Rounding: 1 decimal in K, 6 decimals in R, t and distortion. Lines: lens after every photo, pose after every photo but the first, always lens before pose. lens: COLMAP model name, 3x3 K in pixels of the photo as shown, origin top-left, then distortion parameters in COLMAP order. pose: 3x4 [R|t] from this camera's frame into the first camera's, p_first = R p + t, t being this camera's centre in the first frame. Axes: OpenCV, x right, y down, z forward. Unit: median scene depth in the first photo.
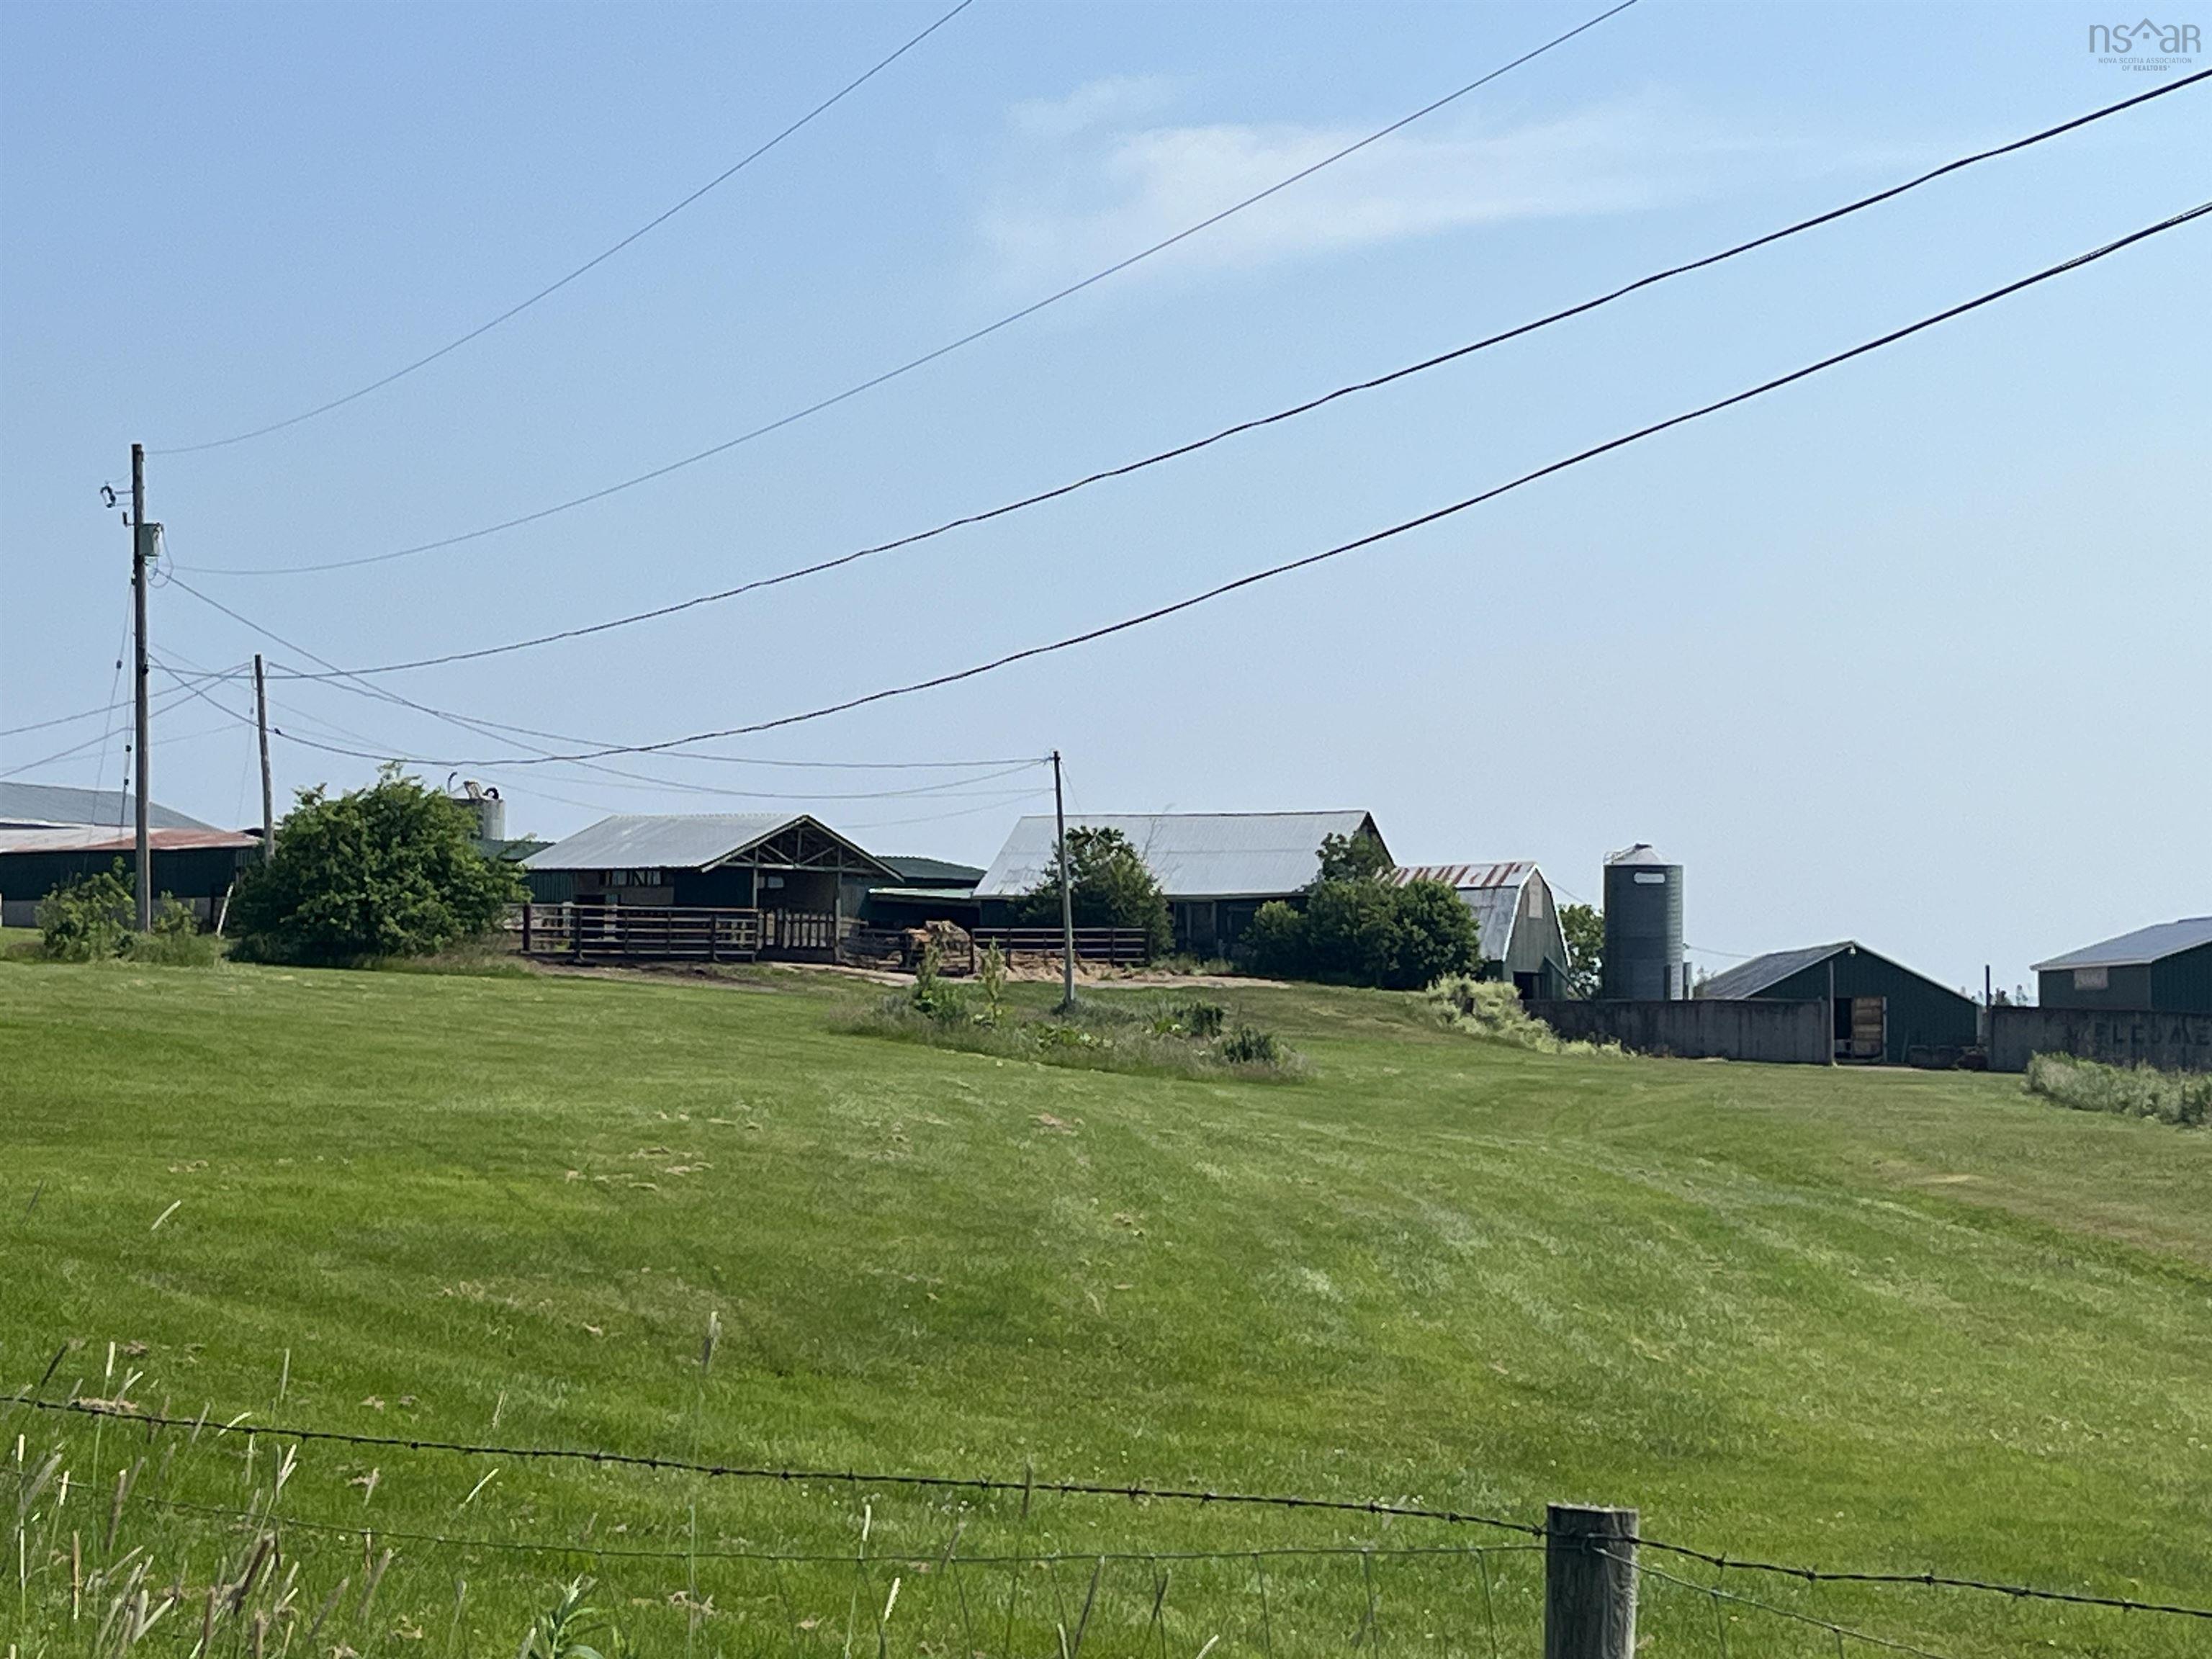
lens RADIAL K [[4515.6, 0, 1003.0], [0, 4515.6, 870.1], [0, 0, 1]] dist [0.324185, -2.464027]
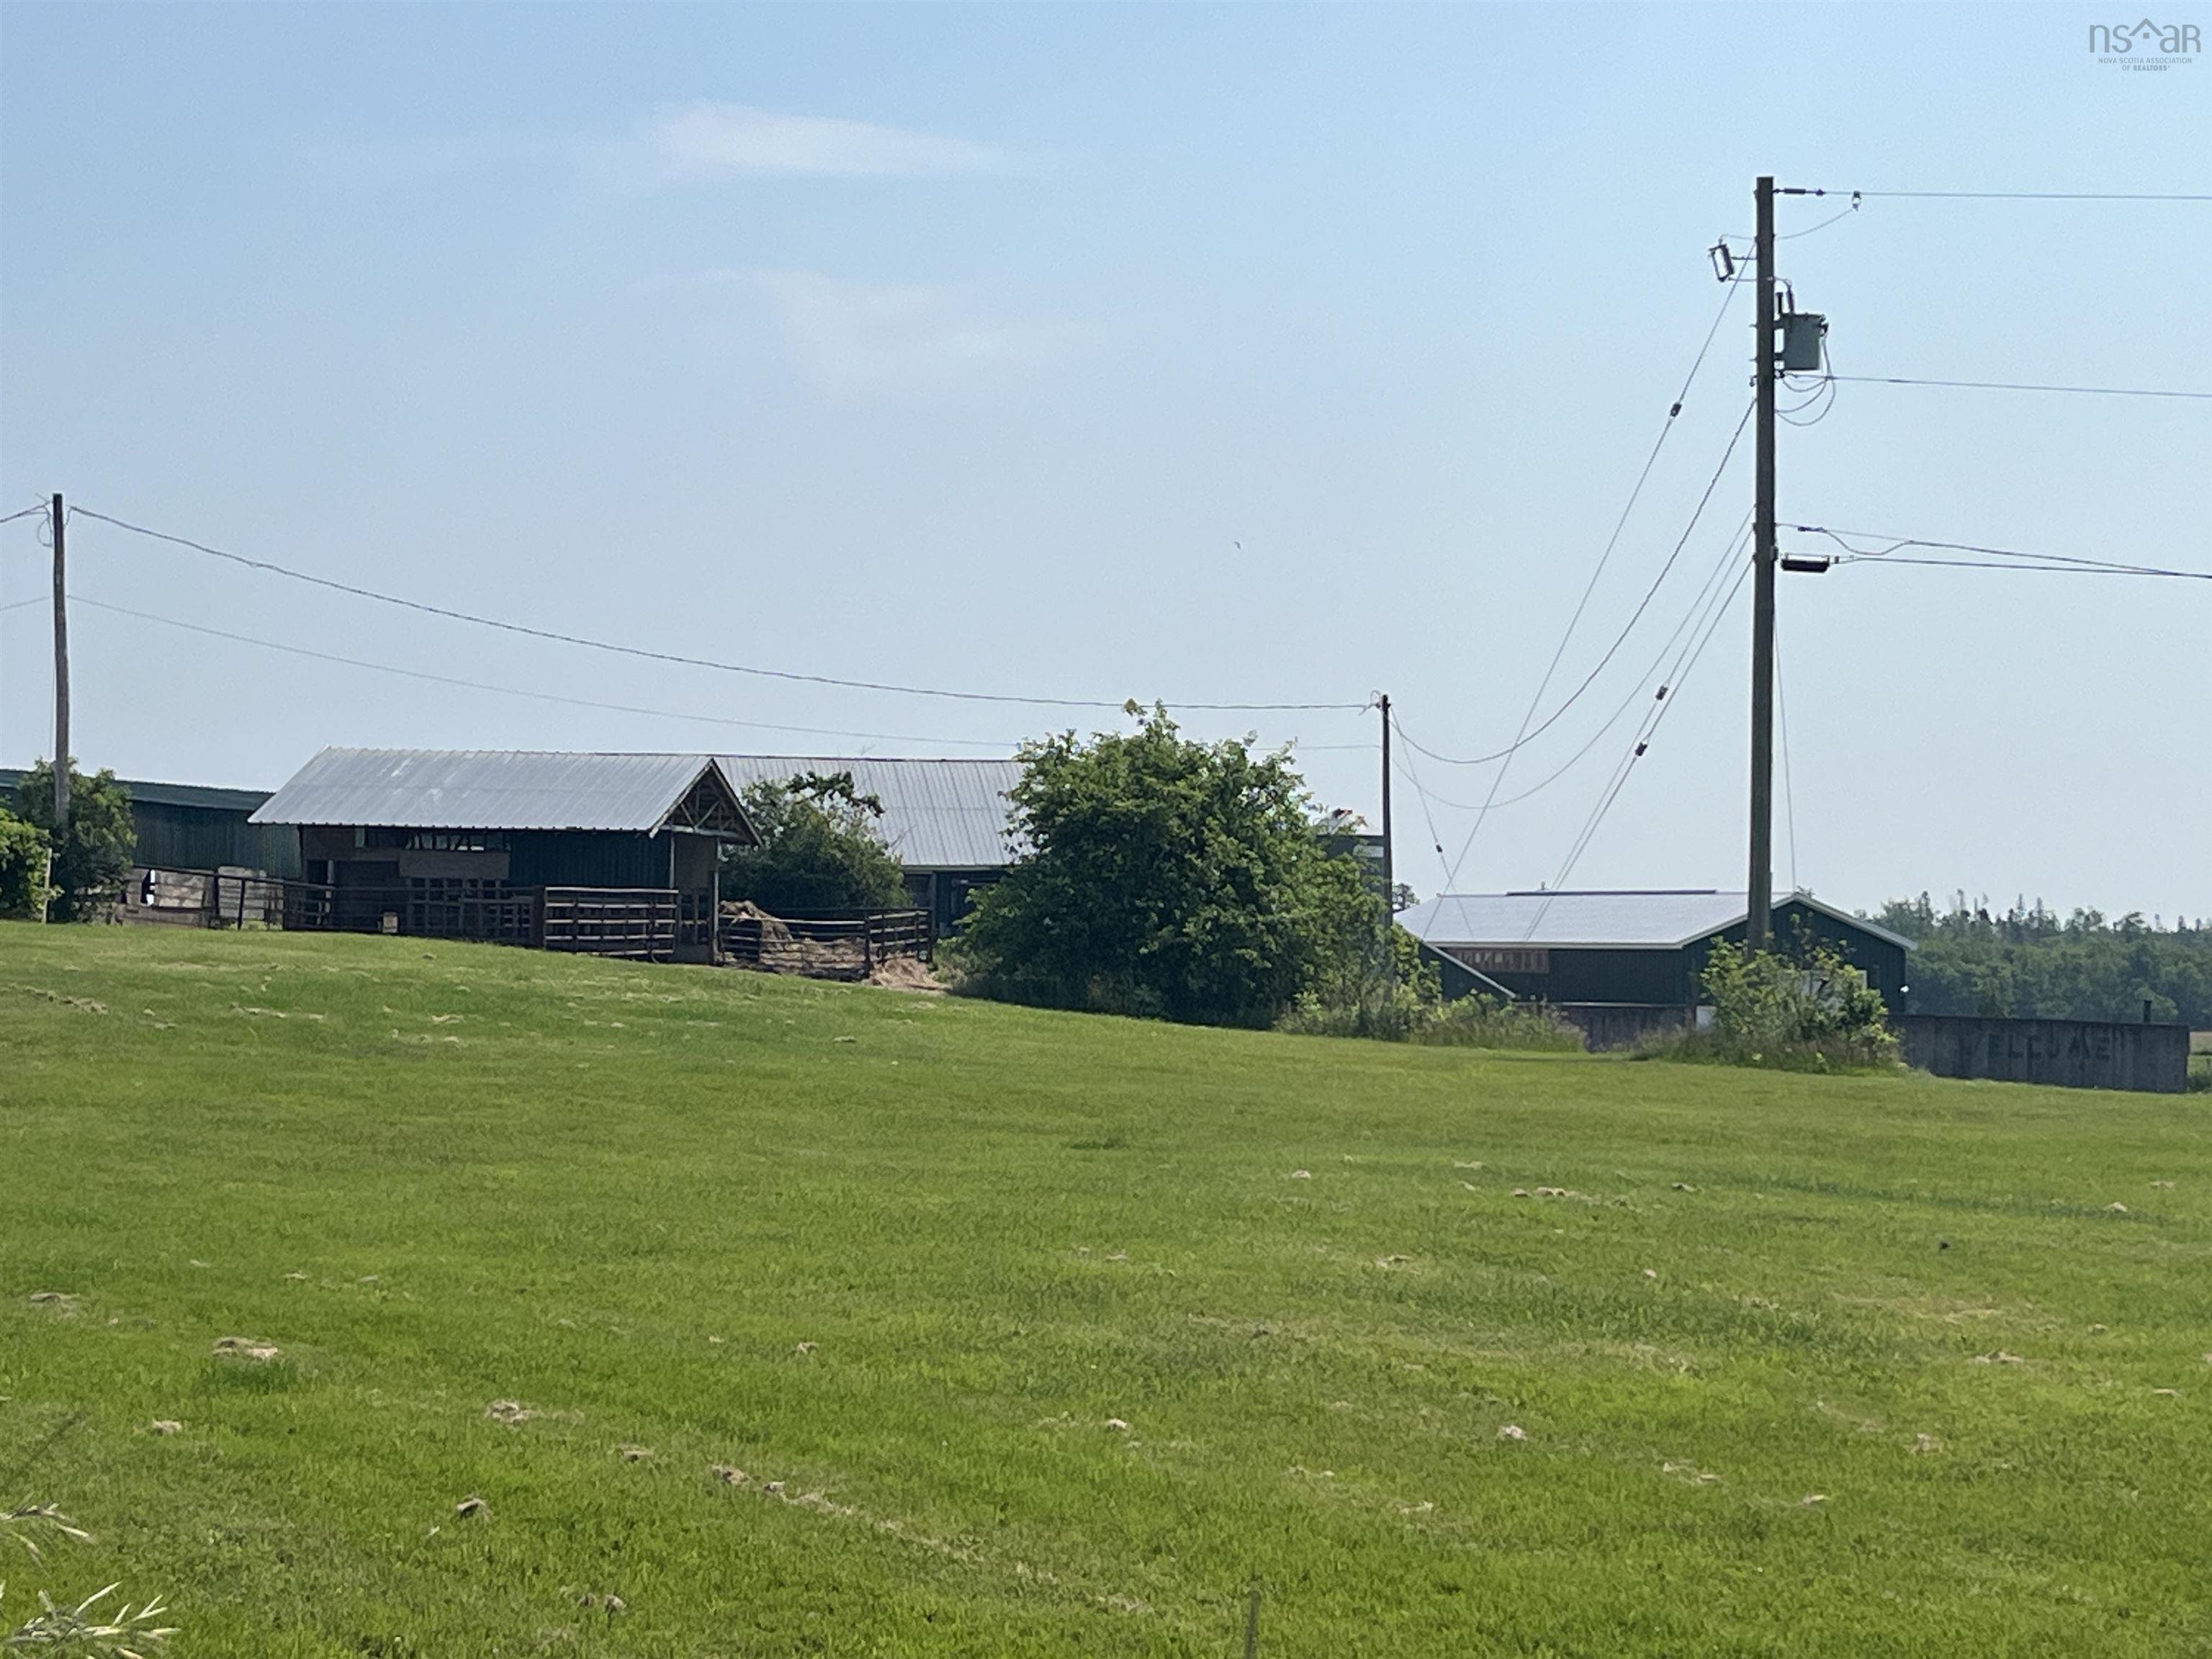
lens RADIAL K [[4459.5, 0, 1106.0], [0, 4459.5, 829.5], [0, 0, 1]] dist [0.137846, 0.027973]
pose [[0.844075, 0.018655, 0.535900, -0.400605], [-0.026615, 0.999620, 0.007123, -0.008233], [-0.535564, -0.020276, 0.844251, 0.394398]]
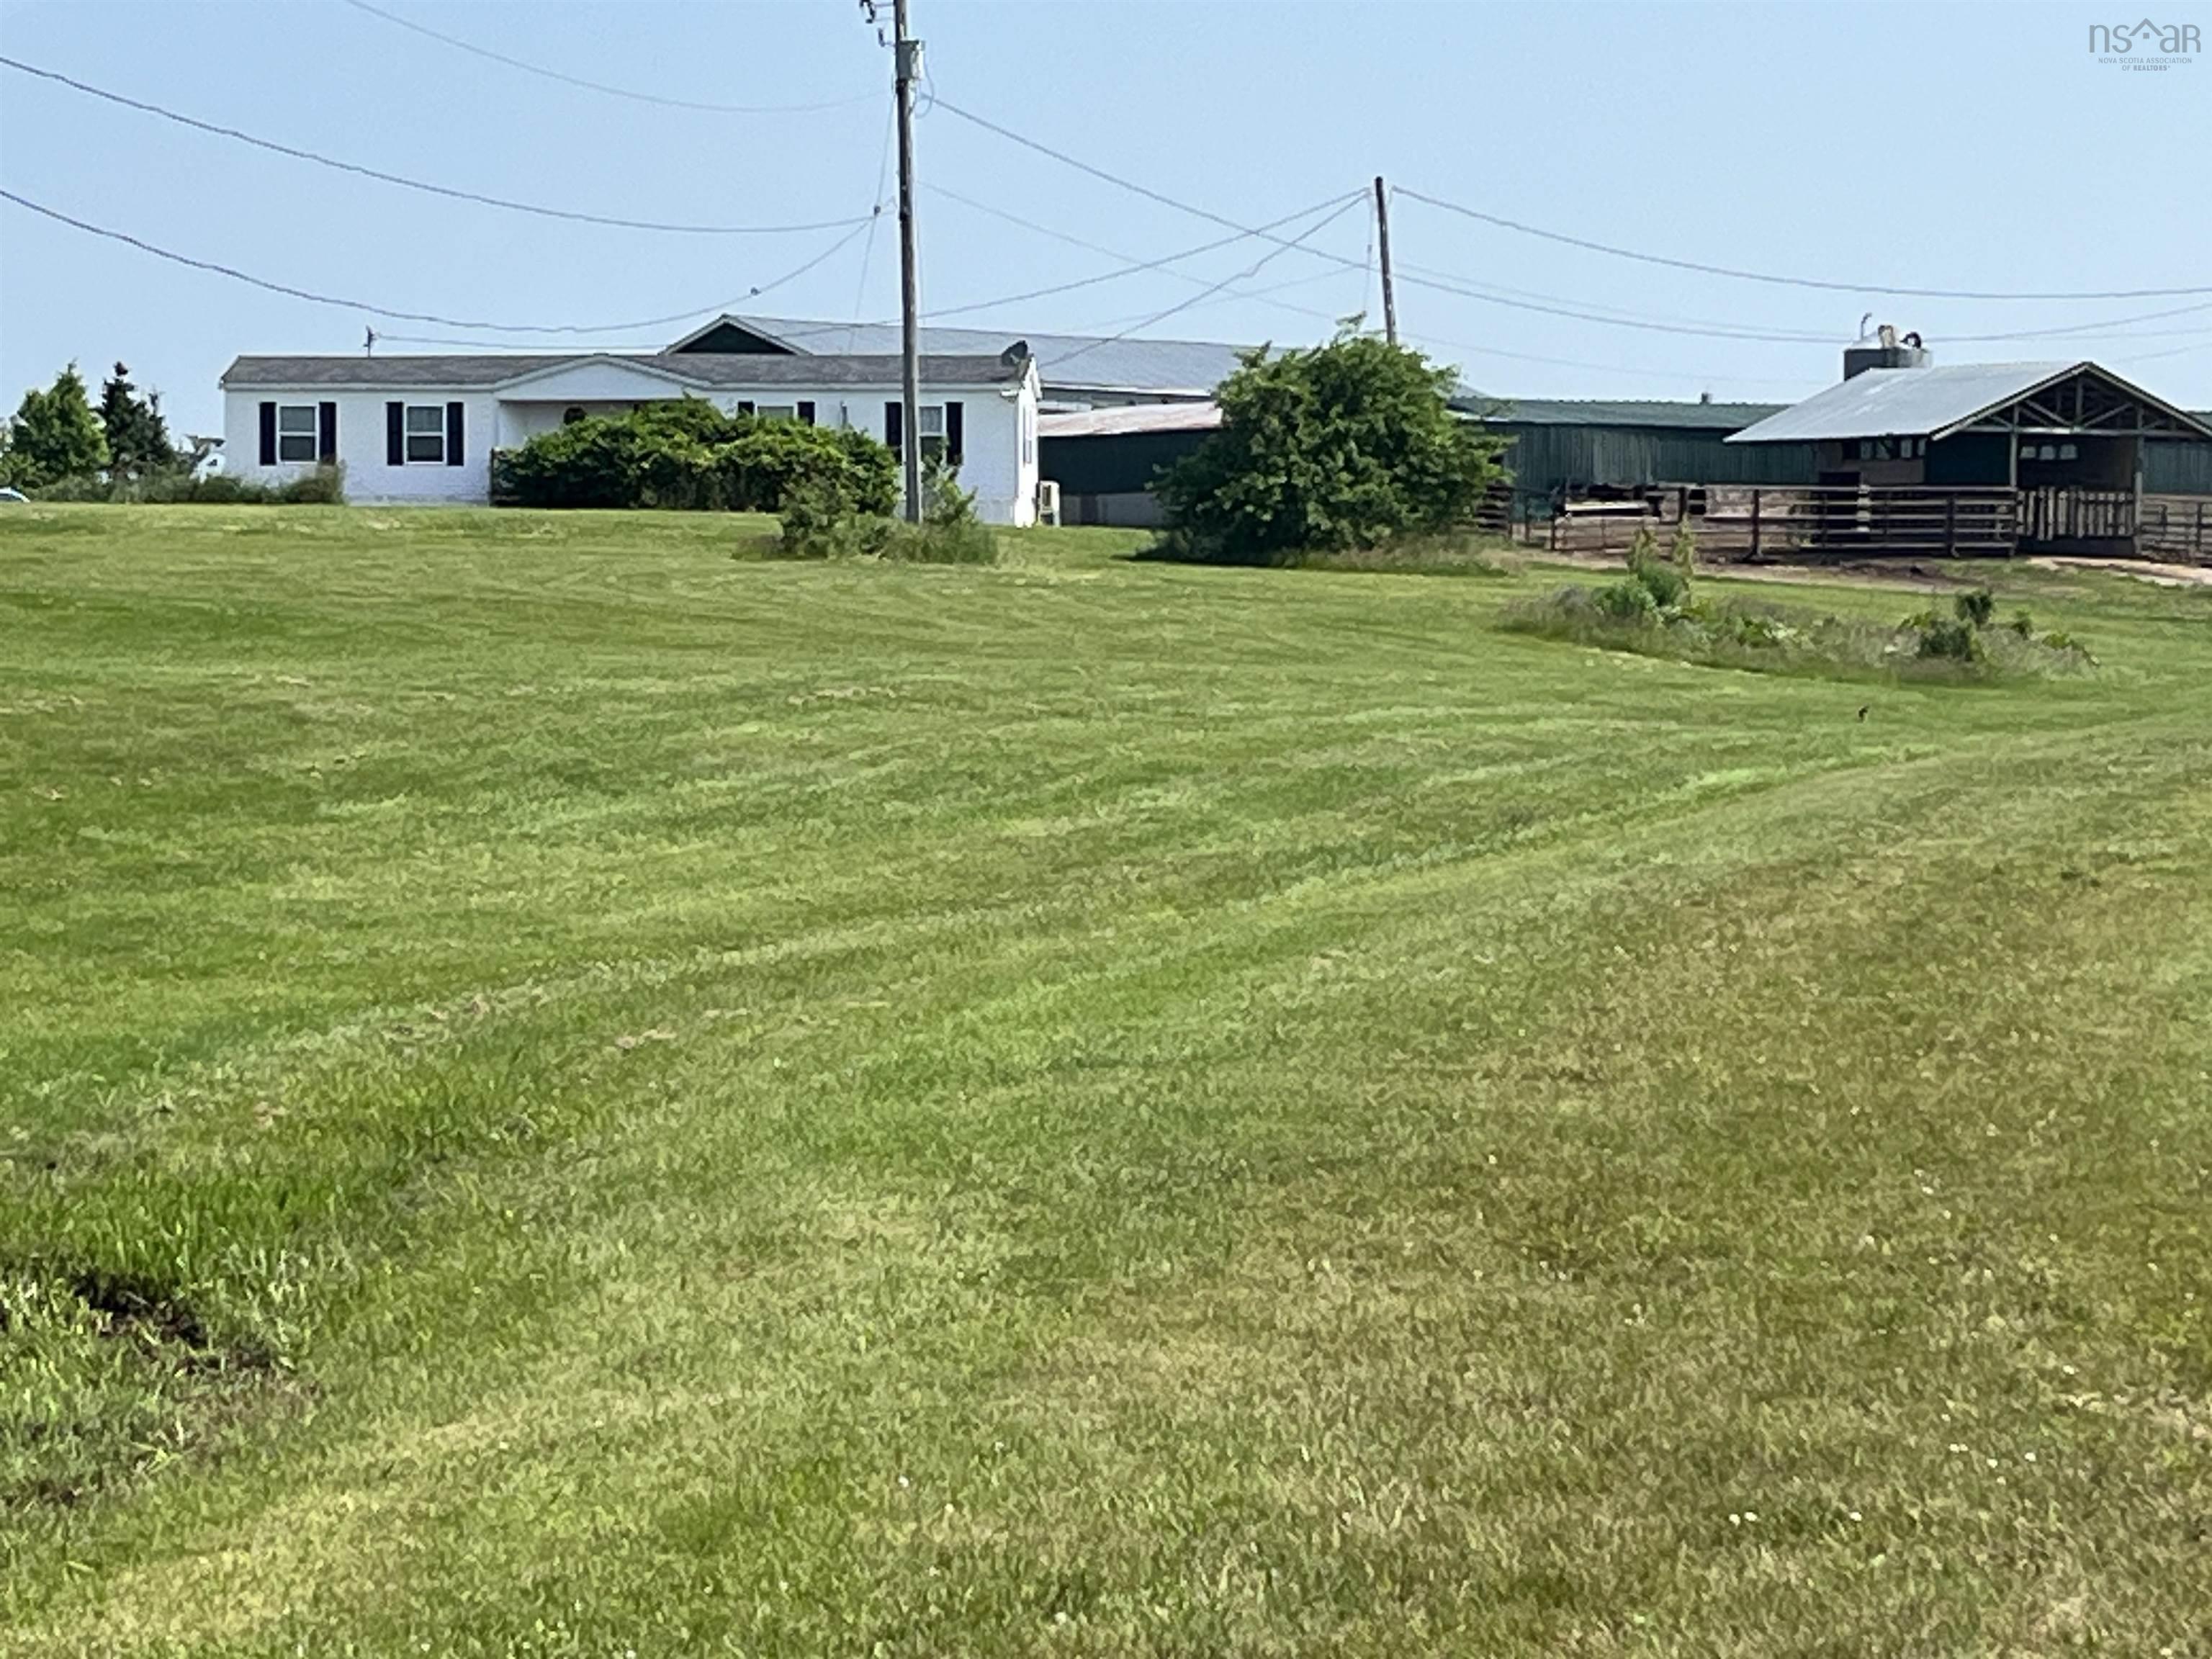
lens RADIAL K [[6438.9, 0, 1106.0], [0, 6438.9, 829.5], [0, 0, 1]] dist [0.251037, -1.389829]
pose [[0.944200, 0.001119, -0.329370, 0.171740], [0.018211, 0.998287, 0.055595, 0.002995], [0.328868, -0.058491, 0.942563, -0.091509]]
